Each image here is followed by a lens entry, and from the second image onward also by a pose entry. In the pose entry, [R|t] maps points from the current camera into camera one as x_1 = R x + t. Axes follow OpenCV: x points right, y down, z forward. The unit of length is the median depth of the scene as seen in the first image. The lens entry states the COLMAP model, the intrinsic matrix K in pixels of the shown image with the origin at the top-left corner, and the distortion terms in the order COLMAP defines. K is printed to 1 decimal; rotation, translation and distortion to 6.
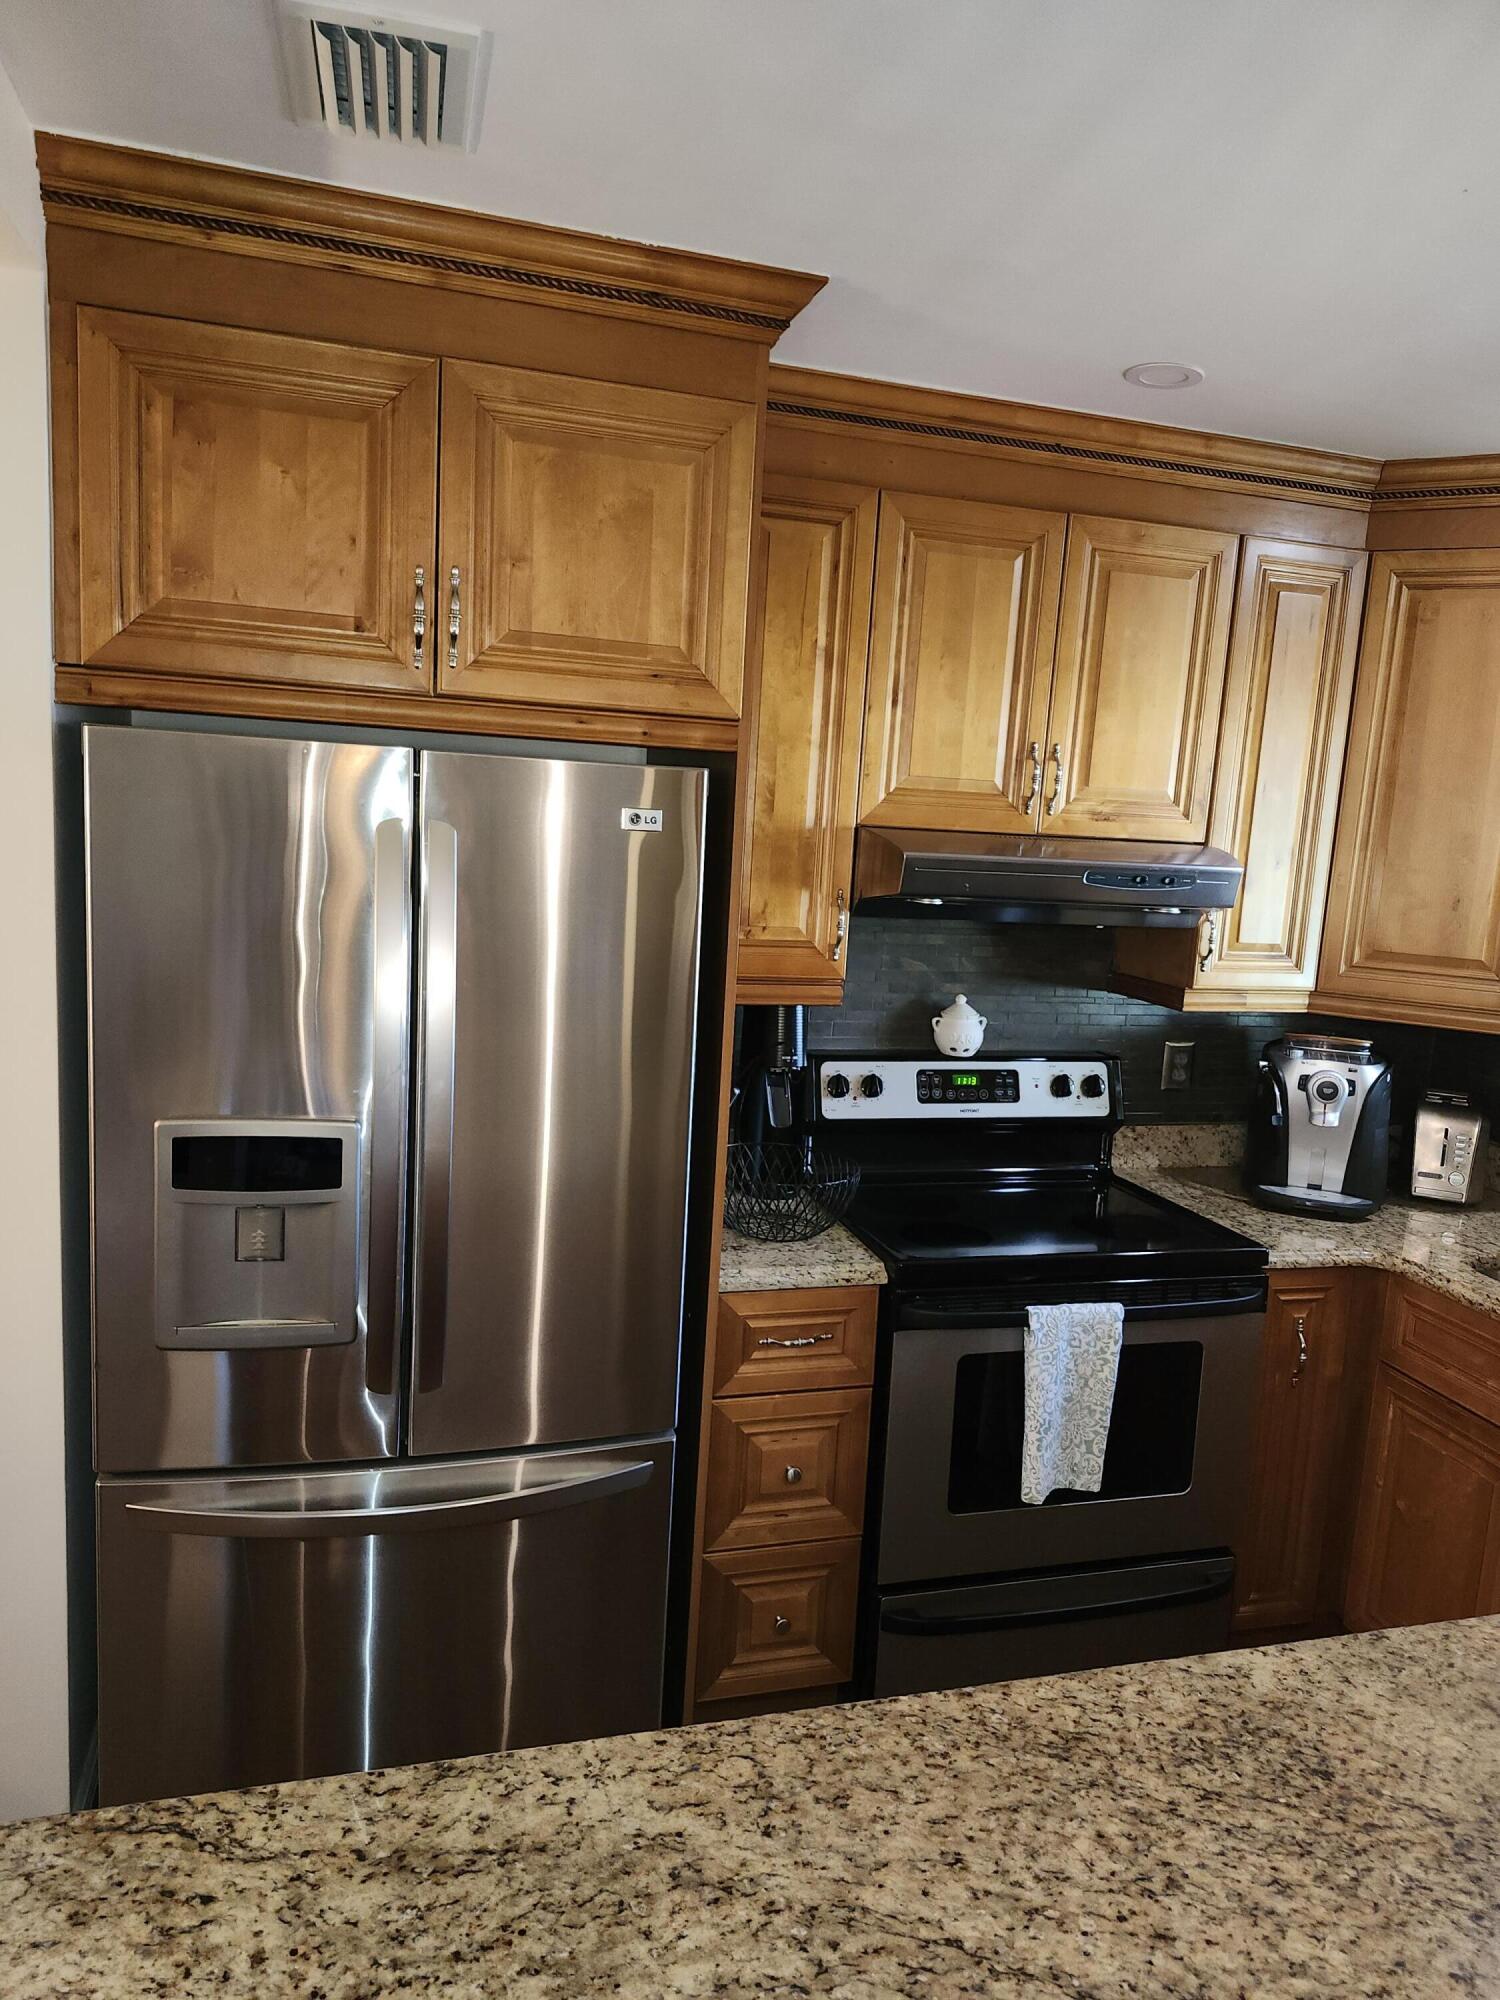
lens RADIAL K [[1383.5, 0, 787.8], [0, 1383.5, 1015.9], [0, 0, 1]] dist [0.067032, -0.068816]
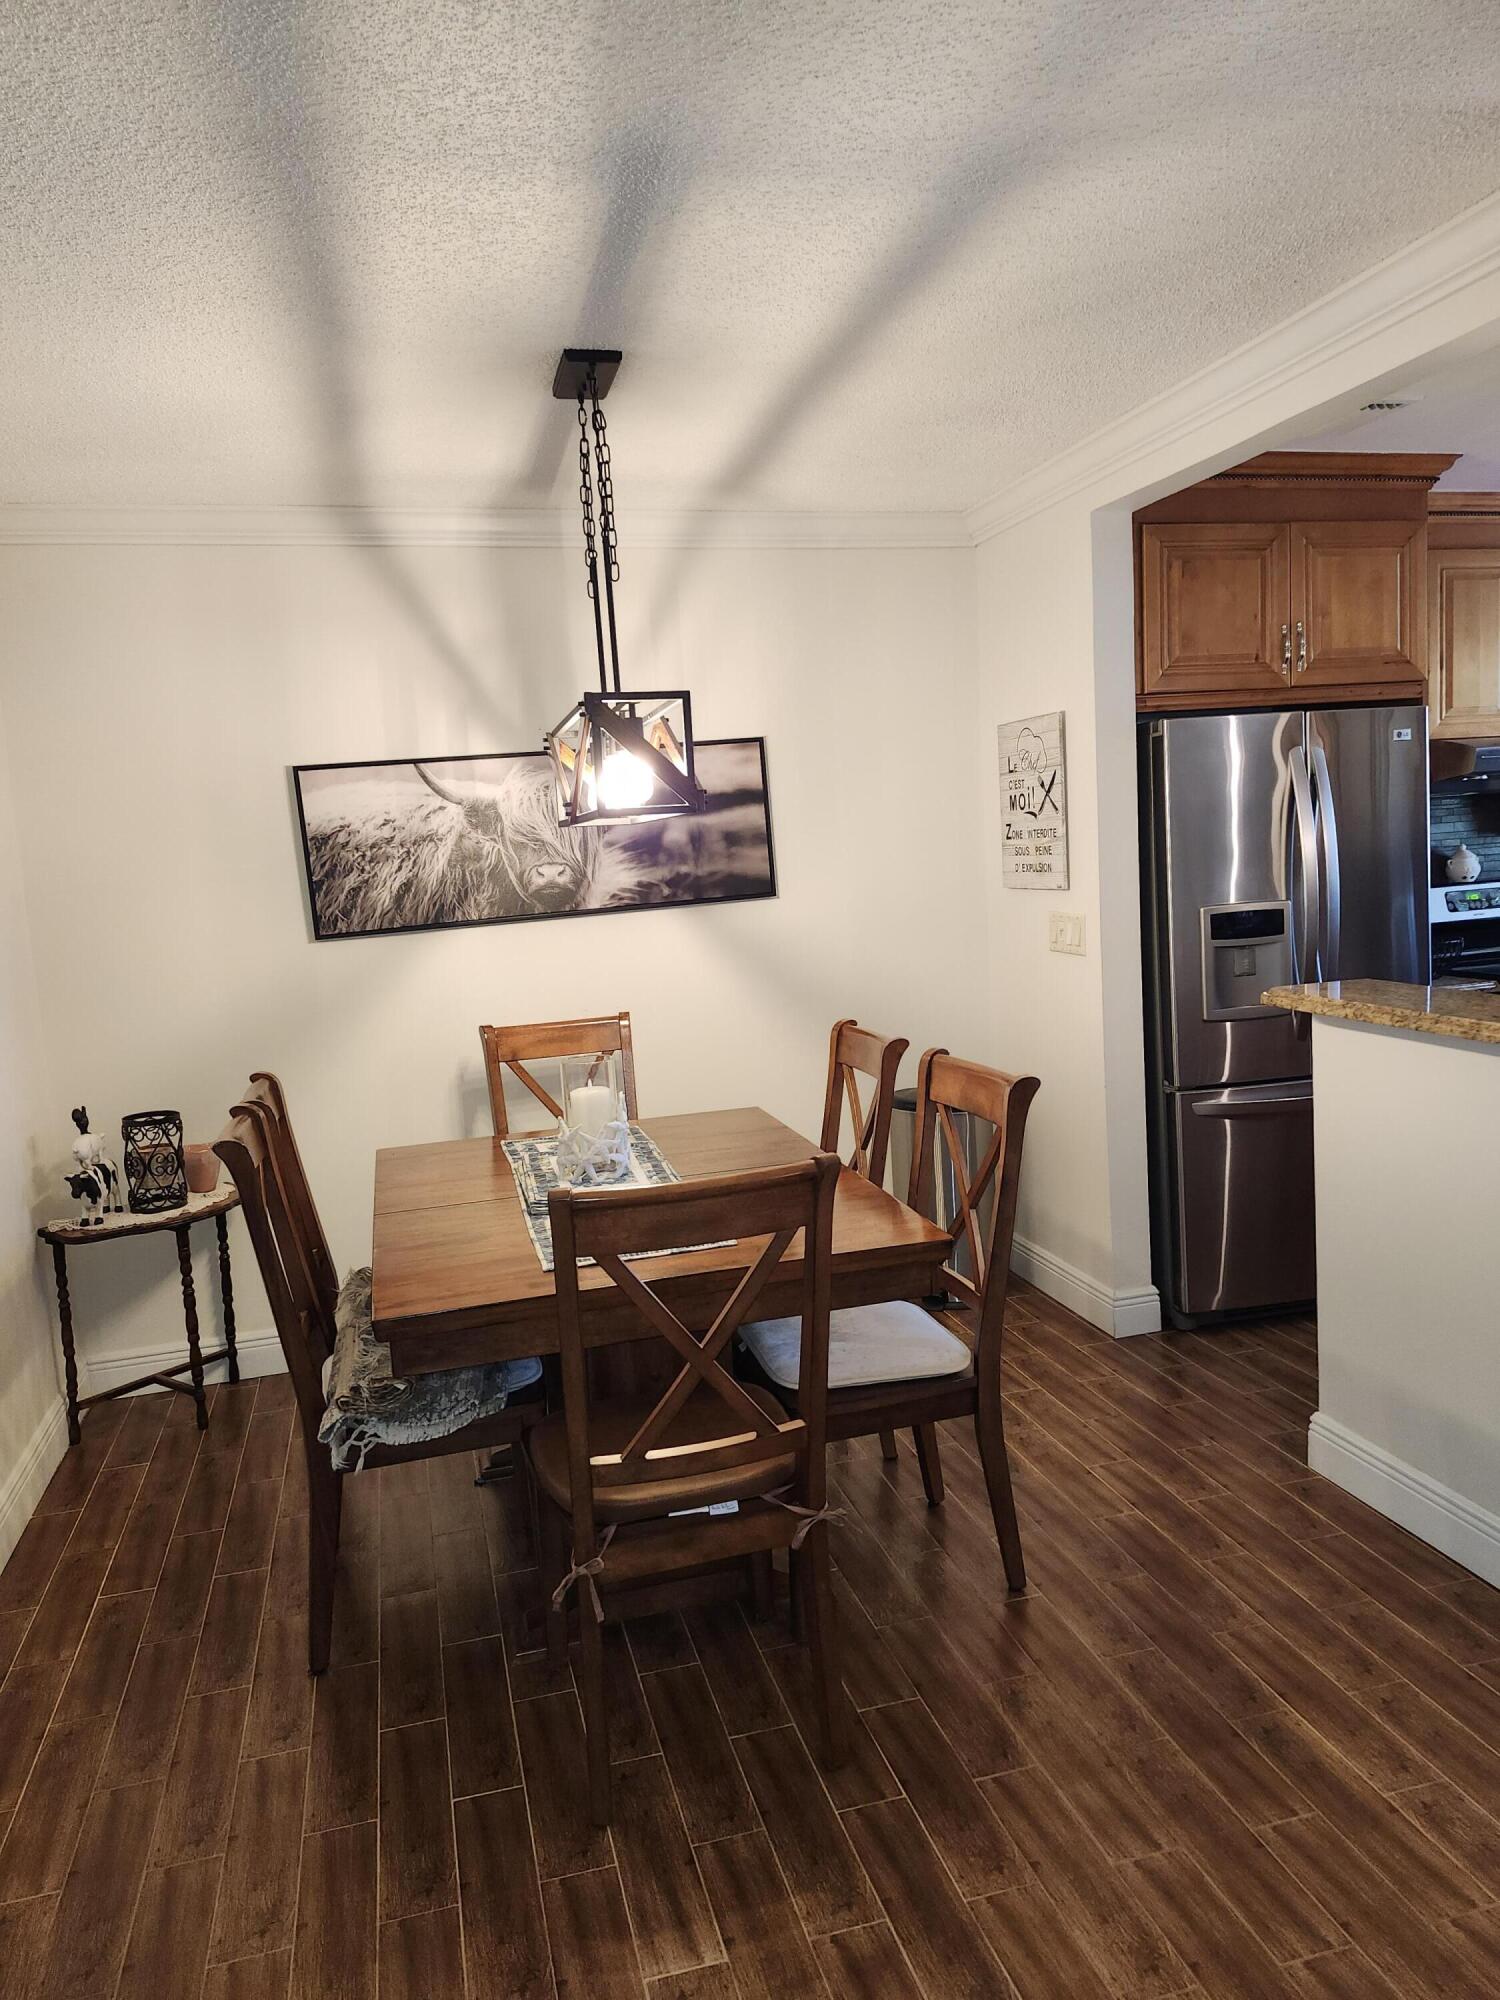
lens RADIAL K [[1383.5, 0, 748.8], [0, 1383.5, 1003.5], [0, 0, 1]] dist [0.067032, -0.068816]
pose [[0.992130, -0.112842, -0.054266, -0.713131], [0.111304, 0.993316, -0.030584, 0.142793], [0.057355, 0.024303, 0.998058, -0.757027]]
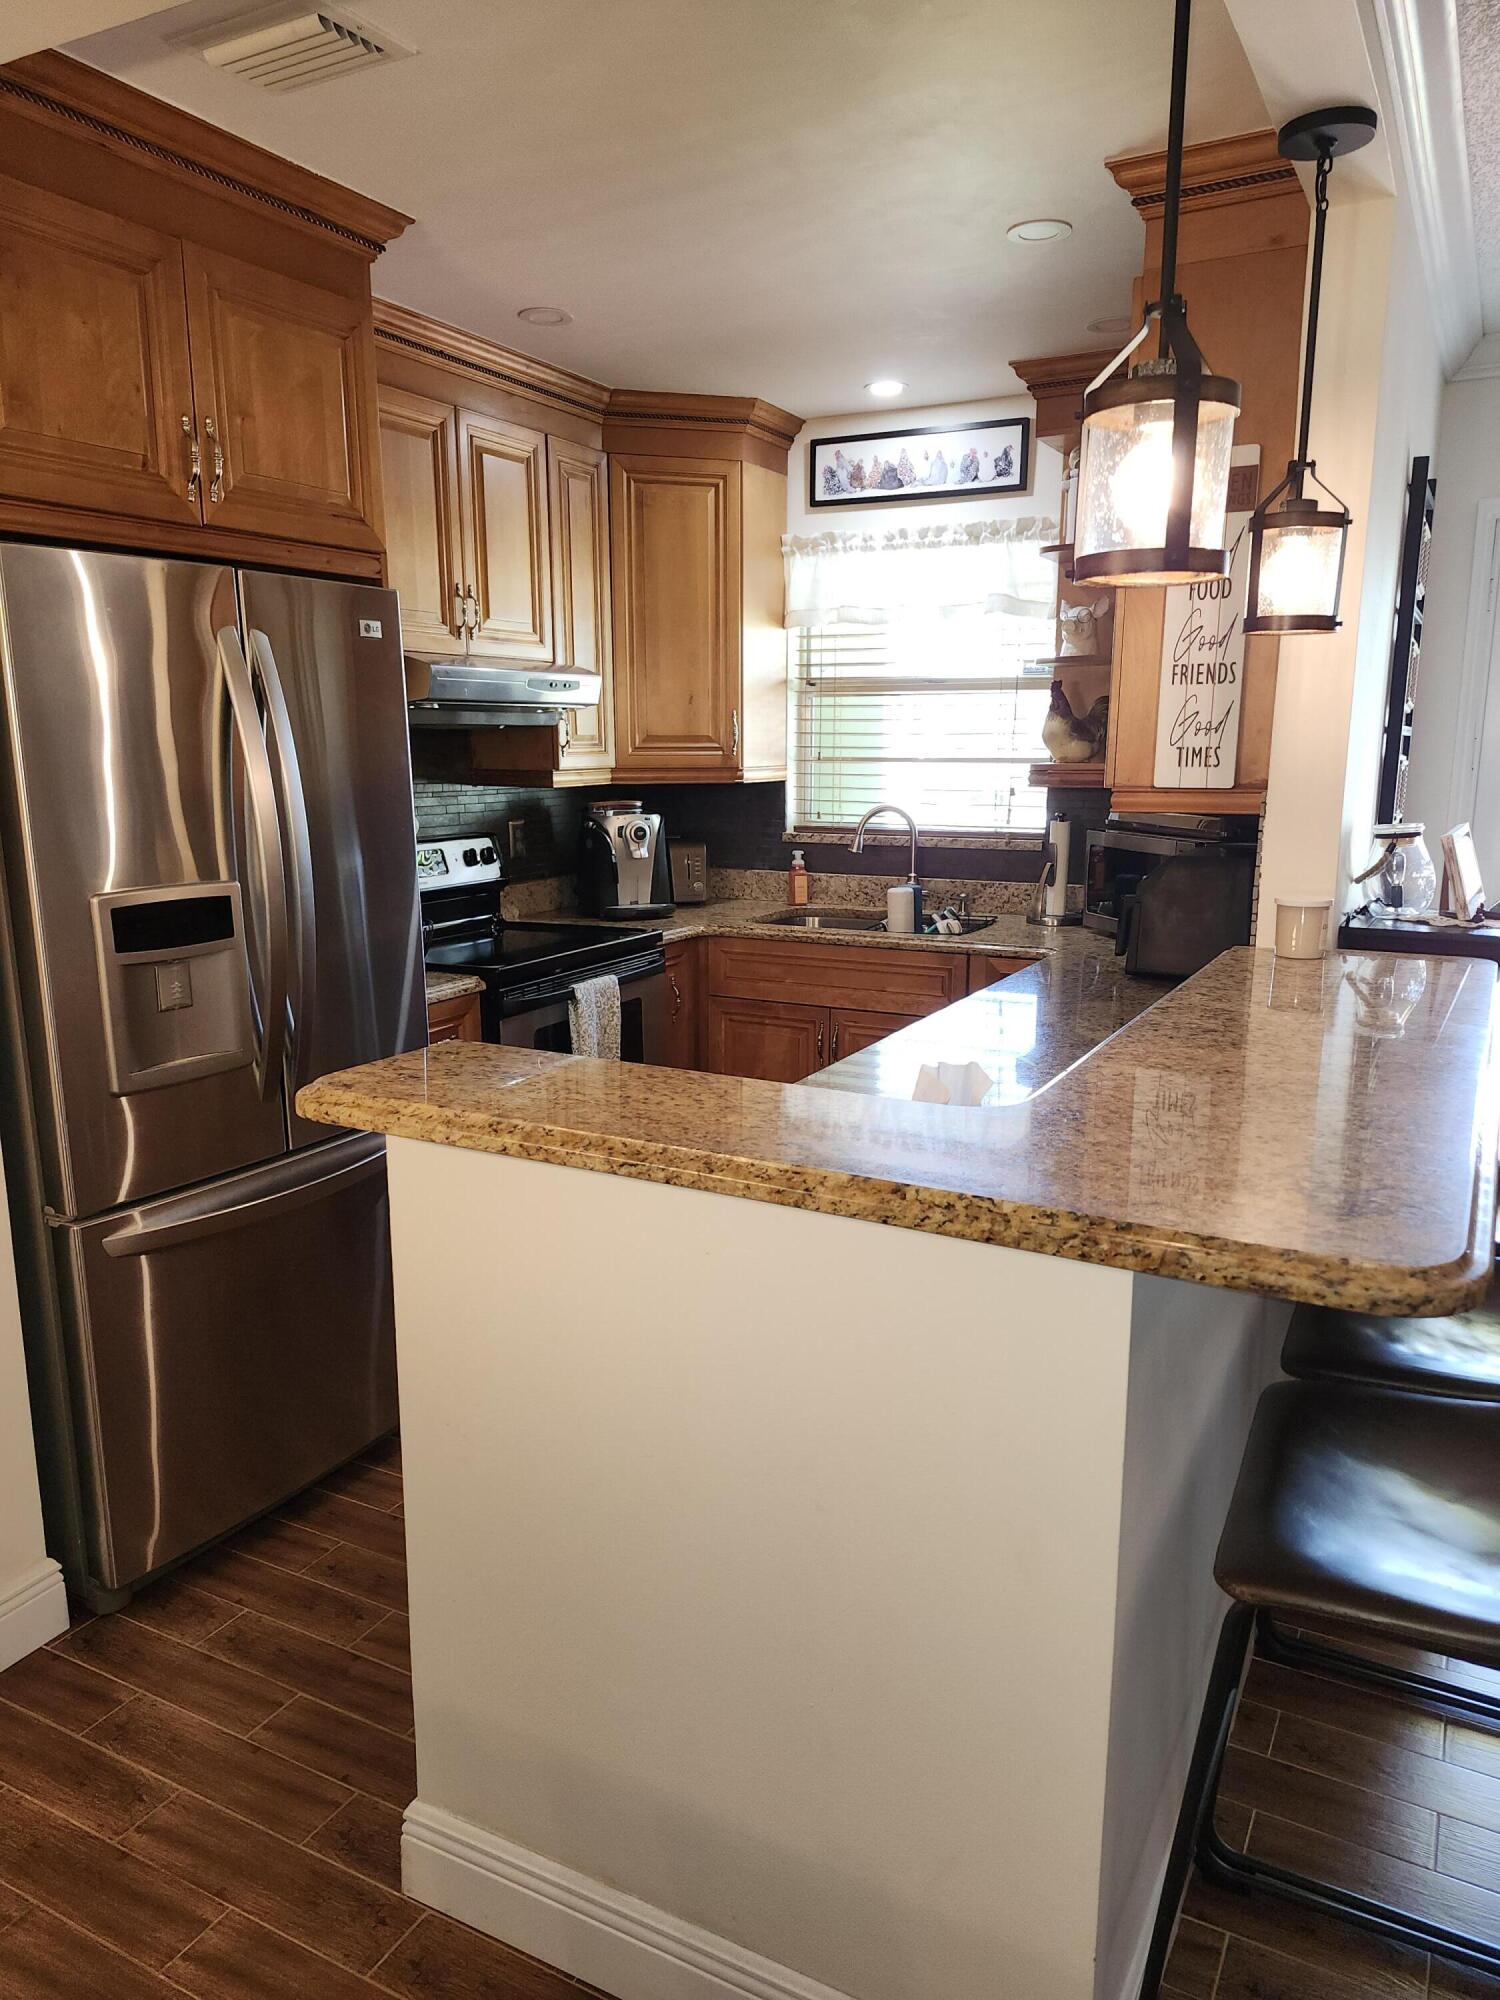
lens RADIAL K [[1383.5, 0, 746.9], [0, 1383.5, 1013.1], [0, 0, 1]] dist [0.067032, -0.068816]
pose [[0.710333, -0.198872, 0.675187, -0.607984], [0.147052, 0.980017, 0.133952, 0.065714], [-0.688333, 0.004137, 0.725383, -0.146219]]
